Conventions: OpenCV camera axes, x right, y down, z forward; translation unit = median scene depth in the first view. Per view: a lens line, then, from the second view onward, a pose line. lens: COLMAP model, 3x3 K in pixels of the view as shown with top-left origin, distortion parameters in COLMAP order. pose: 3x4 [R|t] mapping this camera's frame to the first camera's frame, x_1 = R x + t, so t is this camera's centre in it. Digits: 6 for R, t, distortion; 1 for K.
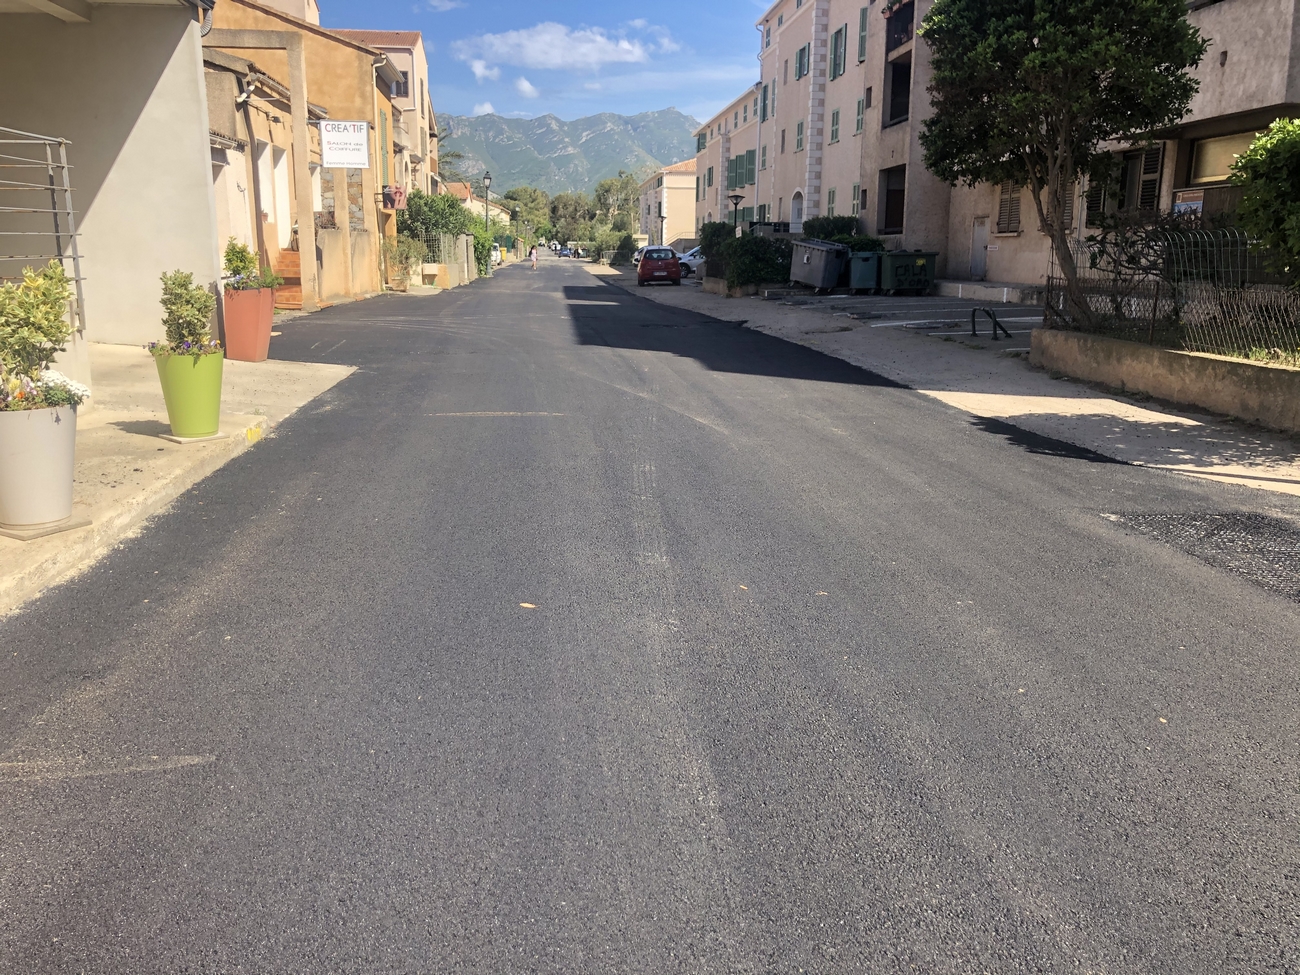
lens RADIAL K [[1055.1, 0, 650.0], [0, 1055.1, 487.5], [0, 0, 1]] dist [0.002108, -0.004049]
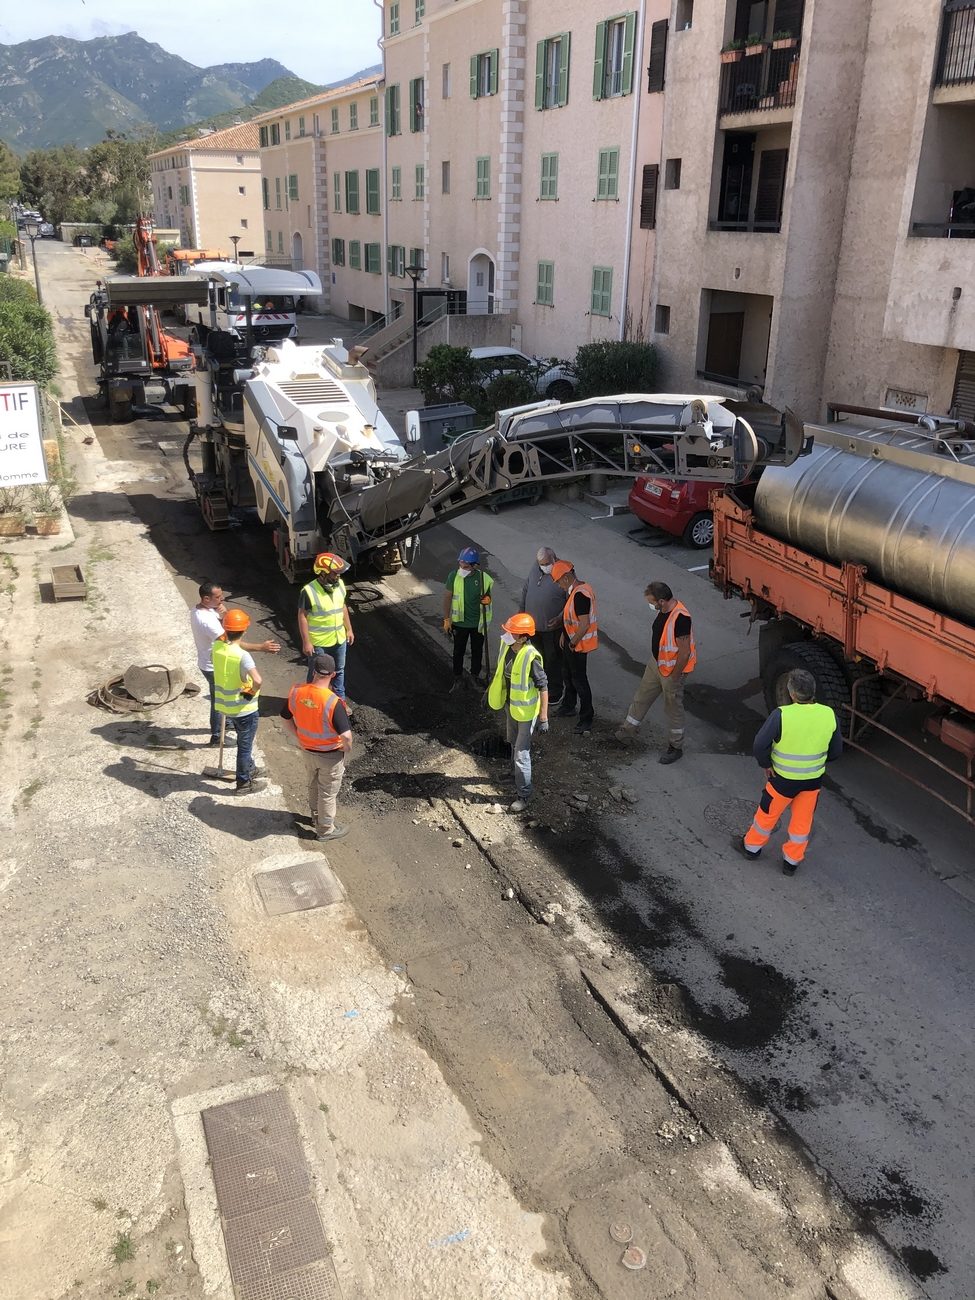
lens RADIAL K [[1051.0, 0, 487.5], [0, 1051.0, 650.0], [0, 0, 1]] dist [-0.004423, 0.023290]
pose [[0.954345, -0.112542, 0.276695, -0.108341], [0.061891, 0.980708, 0.185419, -0.150208], [-0.292225, -0.159829, 0.942899, 0.249206]]
